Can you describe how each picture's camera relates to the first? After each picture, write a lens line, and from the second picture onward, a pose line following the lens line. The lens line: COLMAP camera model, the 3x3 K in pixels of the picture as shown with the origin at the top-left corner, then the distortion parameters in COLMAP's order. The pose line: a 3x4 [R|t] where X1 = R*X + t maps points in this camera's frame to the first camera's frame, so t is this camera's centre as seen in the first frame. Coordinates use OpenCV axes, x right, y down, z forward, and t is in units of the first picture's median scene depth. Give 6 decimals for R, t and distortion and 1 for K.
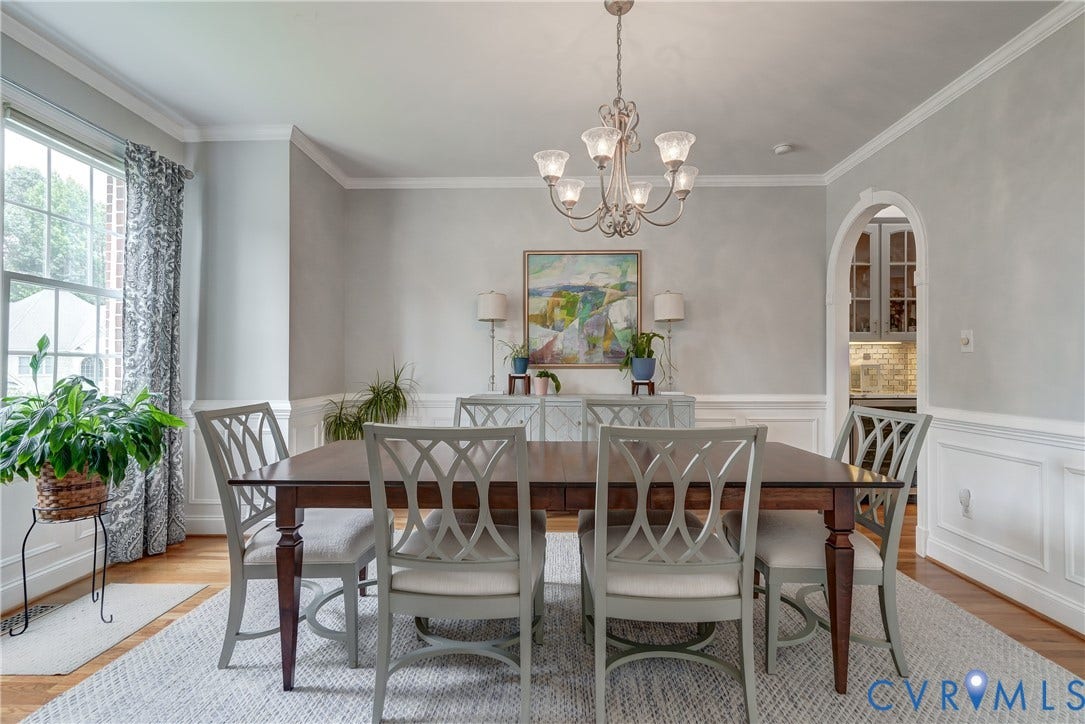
lens RADIAL K [[501.9, 0, 542.5], [0, 501.9, 362.0], [0, 0, 1]] dist [-0.000981, -0.000065]
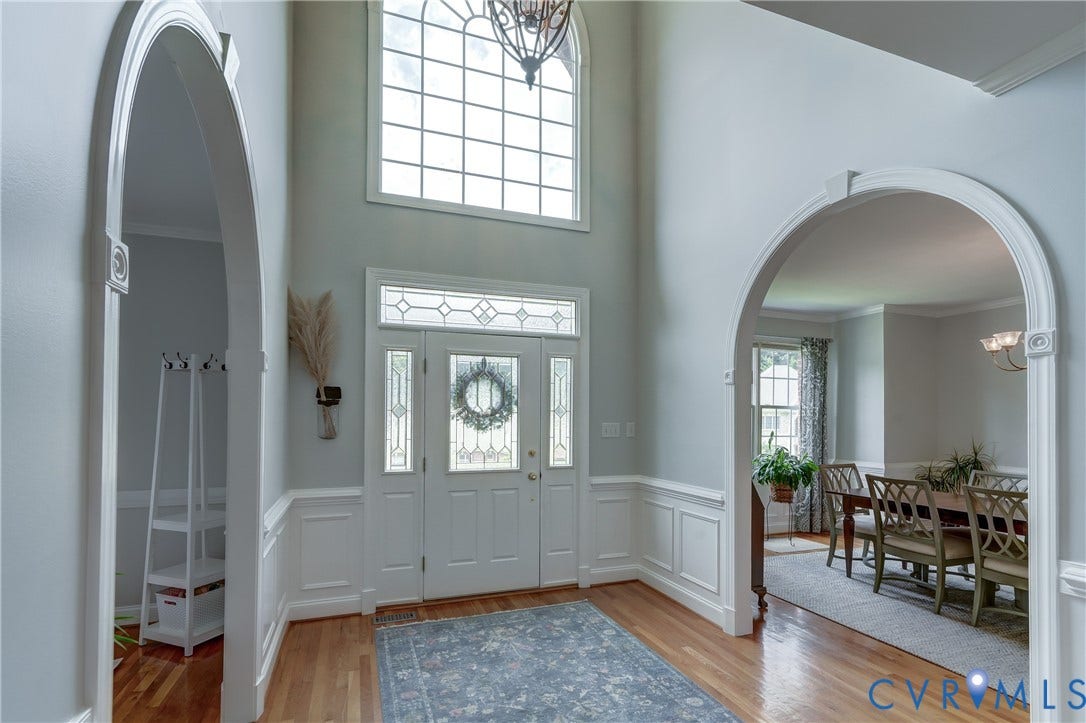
lens RADIAL K [[512.5, 0, 541.7], [0, 512.5, 414.1], [0, 0, 1]] dist [0.000230, 0.000069]
pose [[0.356620, -0.003379, -0.934243, 1.007415], [0.003439, 0.999991, -0.002304, -0.128999], [0.934243, -0.002391, 0.356628, -1.010517]]
